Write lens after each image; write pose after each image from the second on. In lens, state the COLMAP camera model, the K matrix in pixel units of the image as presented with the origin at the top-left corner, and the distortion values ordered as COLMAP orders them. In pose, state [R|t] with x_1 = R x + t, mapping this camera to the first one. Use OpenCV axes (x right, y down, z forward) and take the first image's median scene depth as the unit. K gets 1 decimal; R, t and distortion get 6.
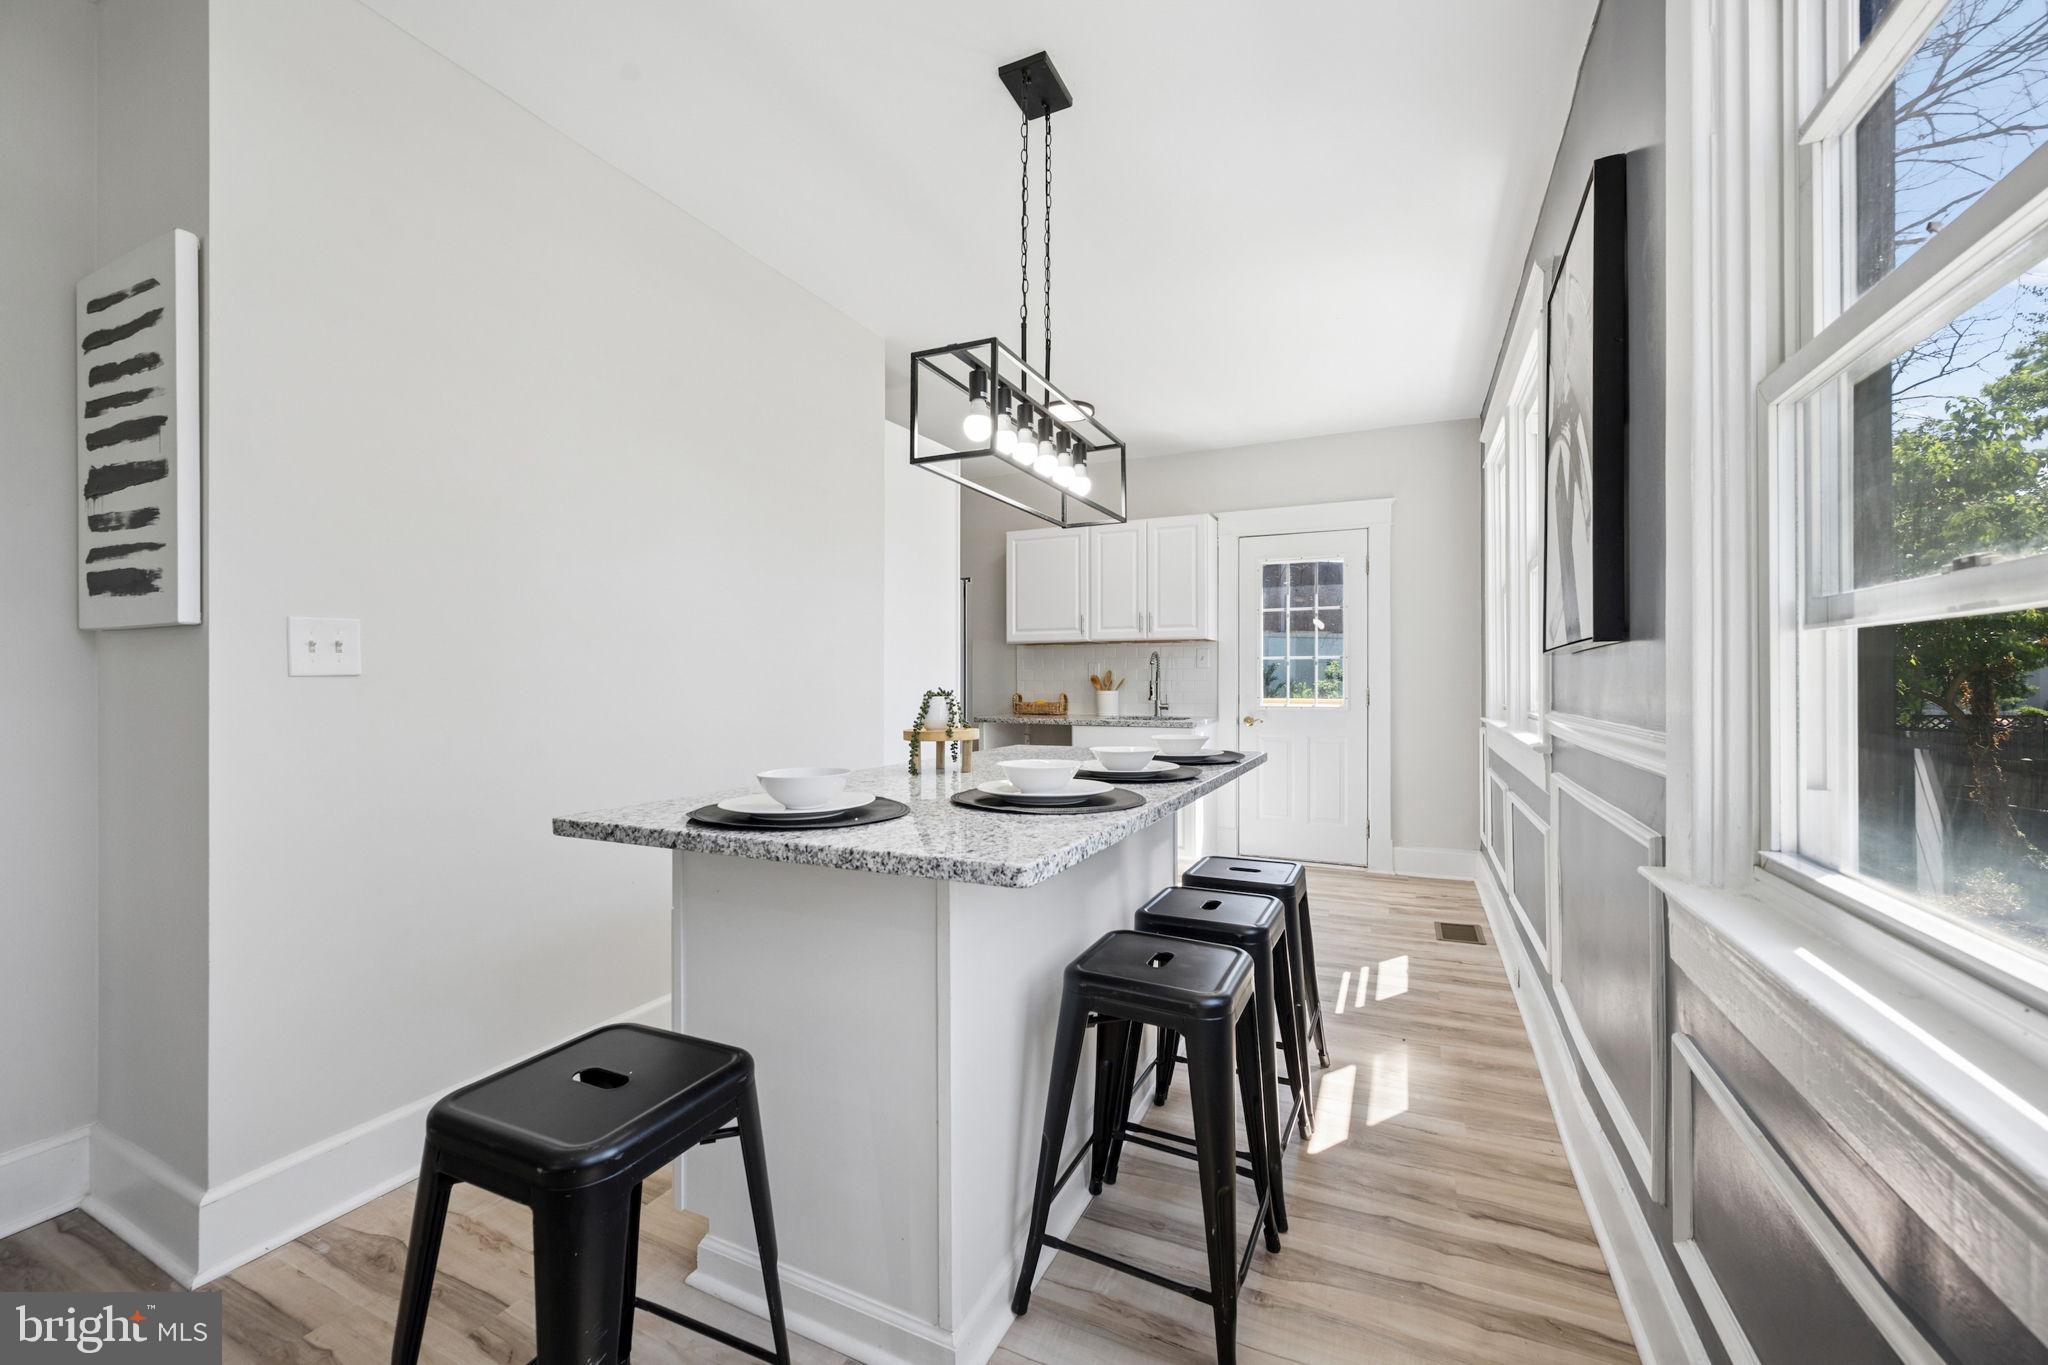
lens RADIAL K [[807.8, 0, 1032.9], [0, 807.8, 683.3], [0, 0, 1]] dist [-0.002686, 0.000572]
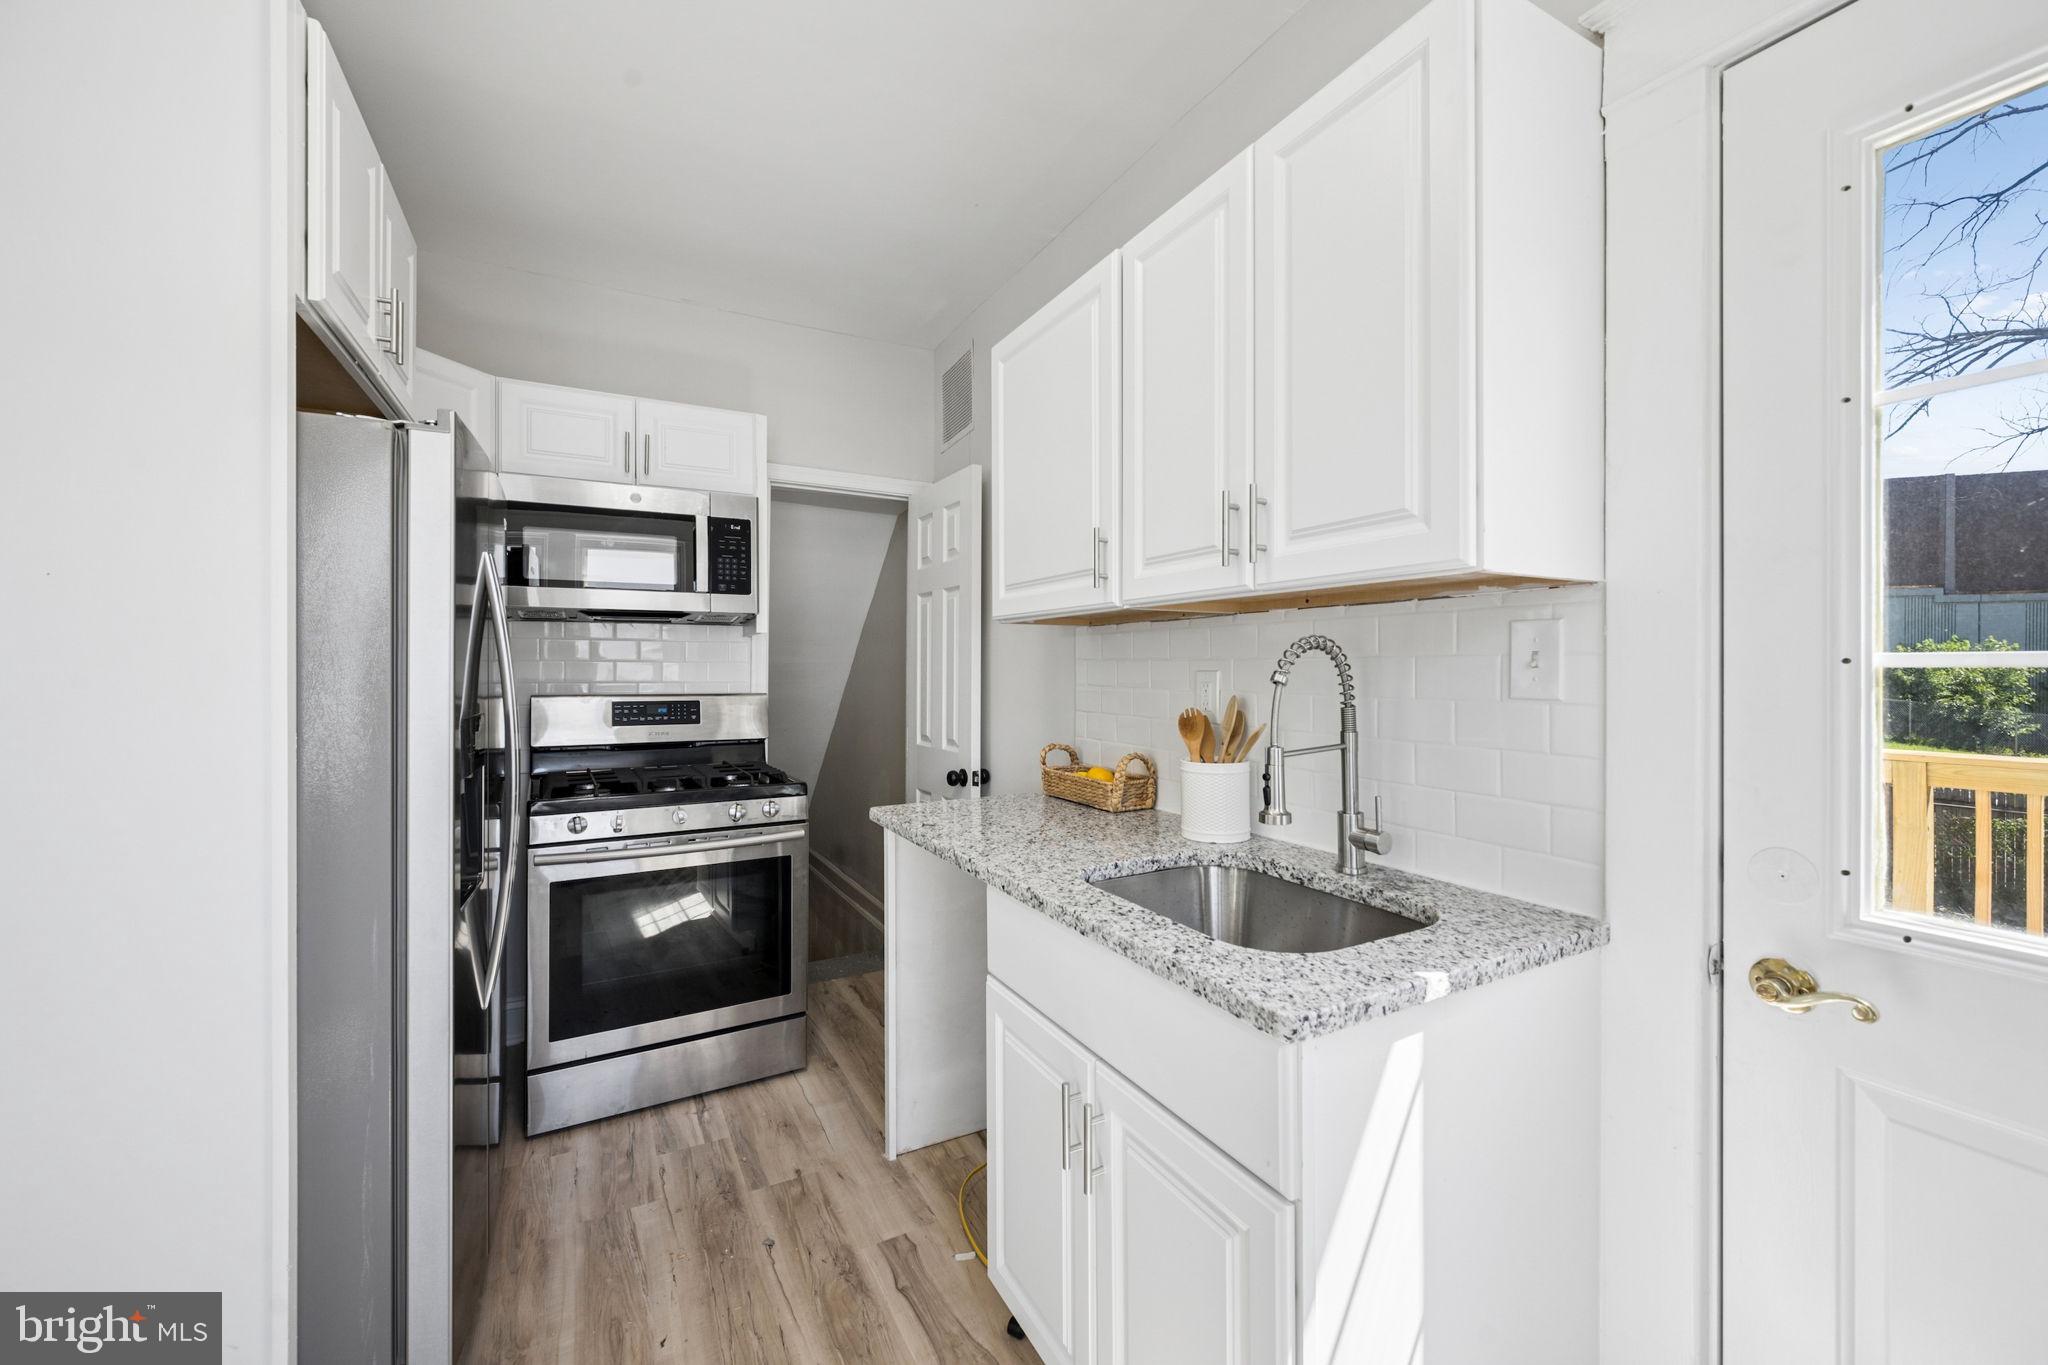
lens RADIAL K [[807.8, 0, 1020.1], [0, 807.8, 670.2], [0, 0, 1]] dist [-0.002686, 0.000572]
pose [[0.800626, -0.003862, -0.599152, 0.588762], [0.002299, 0.999992, -0.003374, -0.068305], [0.599160, 0.001324, 0.800628, 1.833765]]
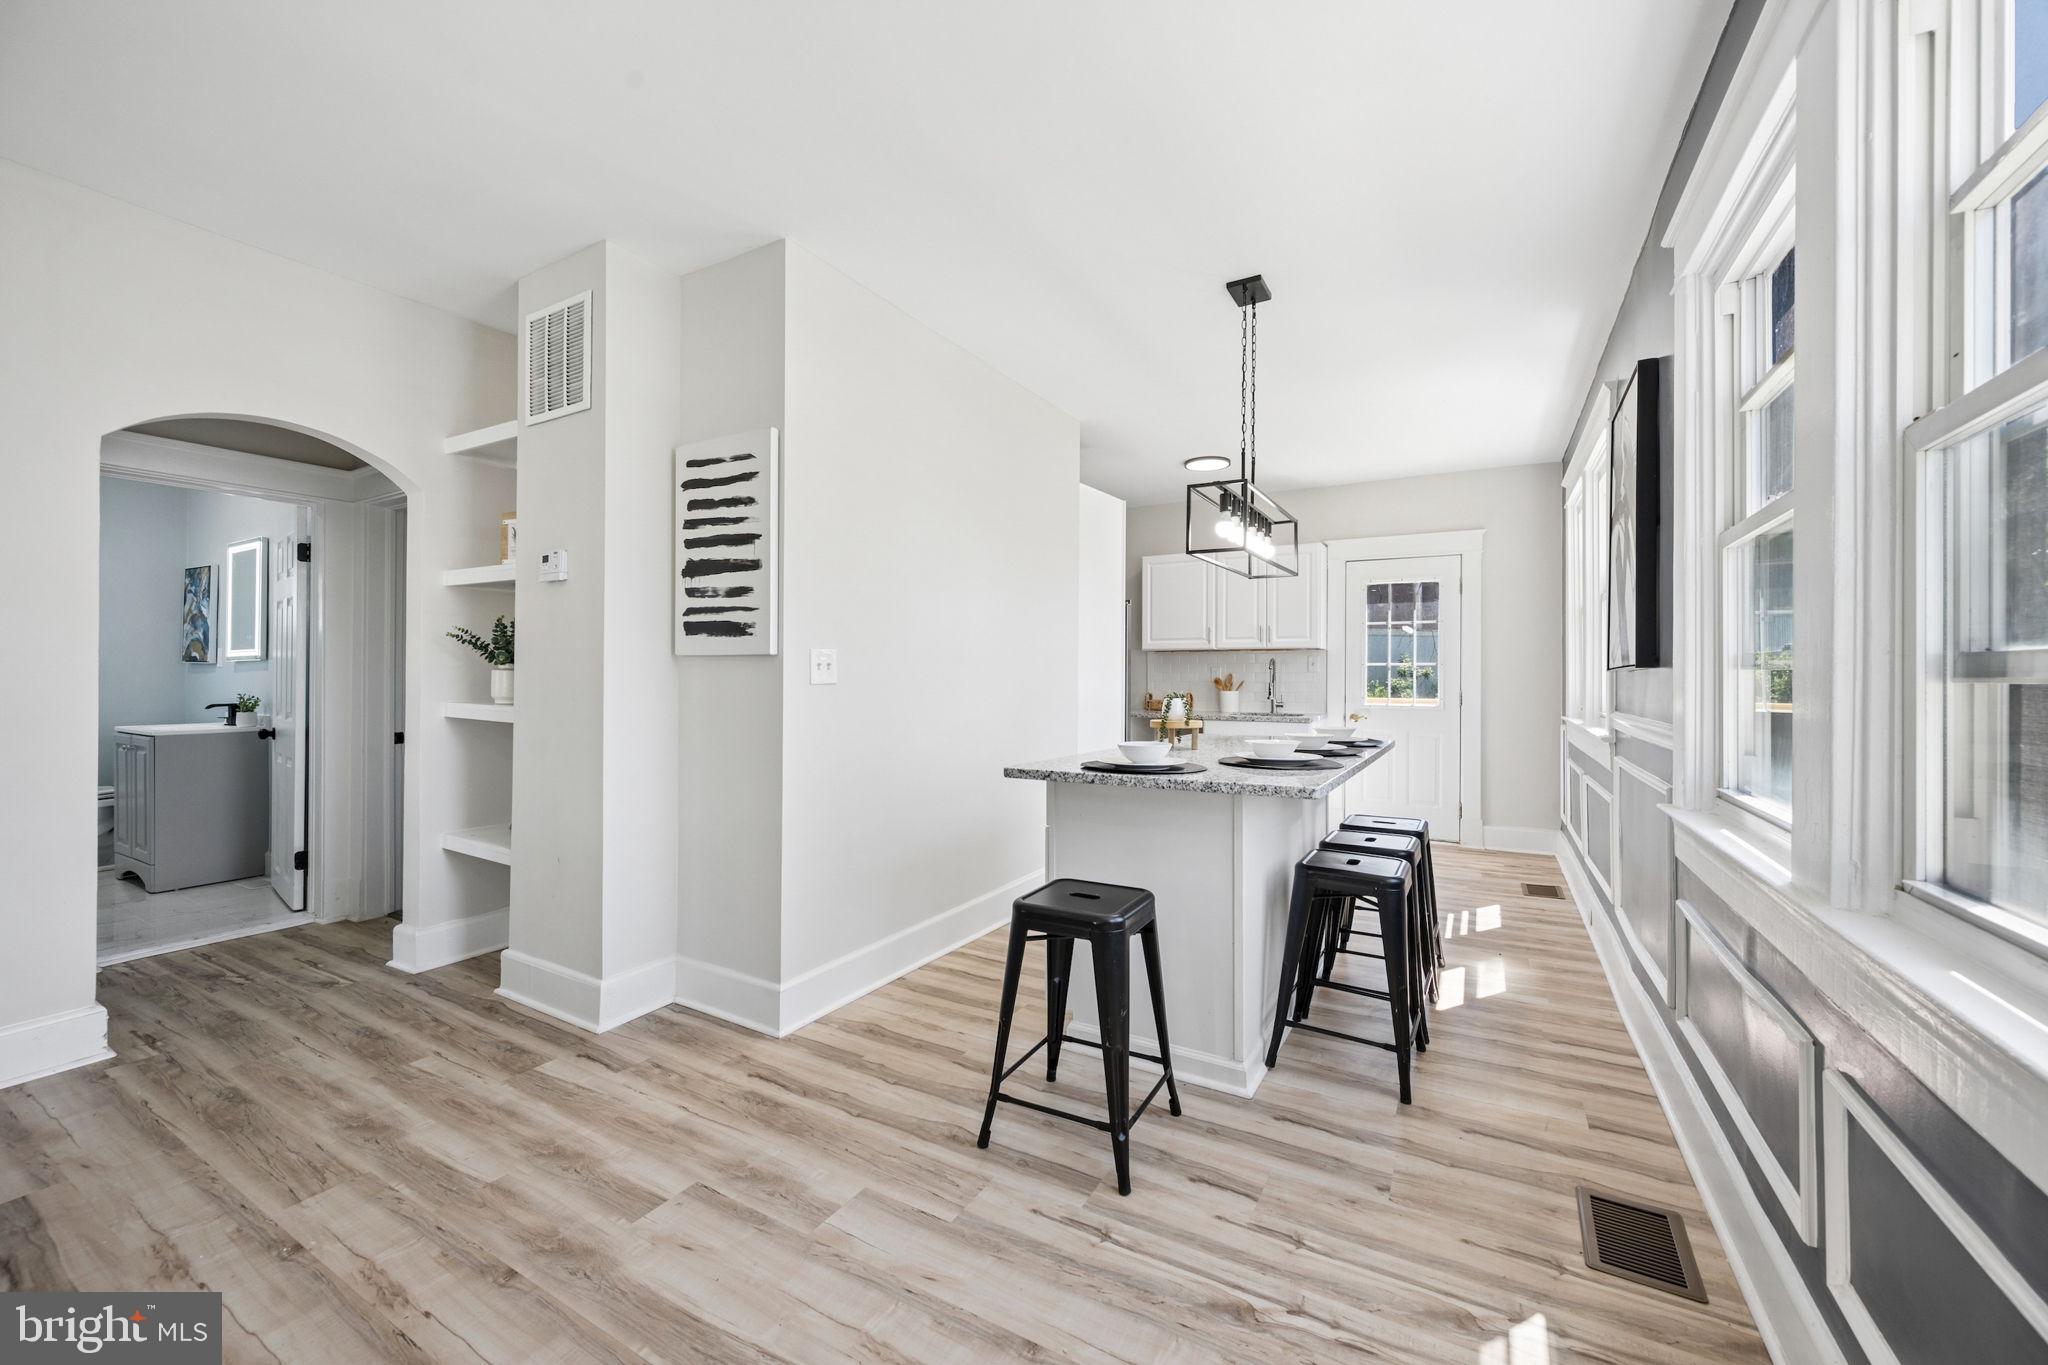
lens RADIAL K [[807.8, 0, 1021.1], [0, 807.8, 676.4], [0, 0, 1]] dist [-0.002686, 0.000572]
pose [[0.996369, 0.004669, -0.085007, -0.288821], [-0.004911, 0.999984, -0.002639, -0.019672], [0.084993, 0.003046, 0.996377, -0.528288]]
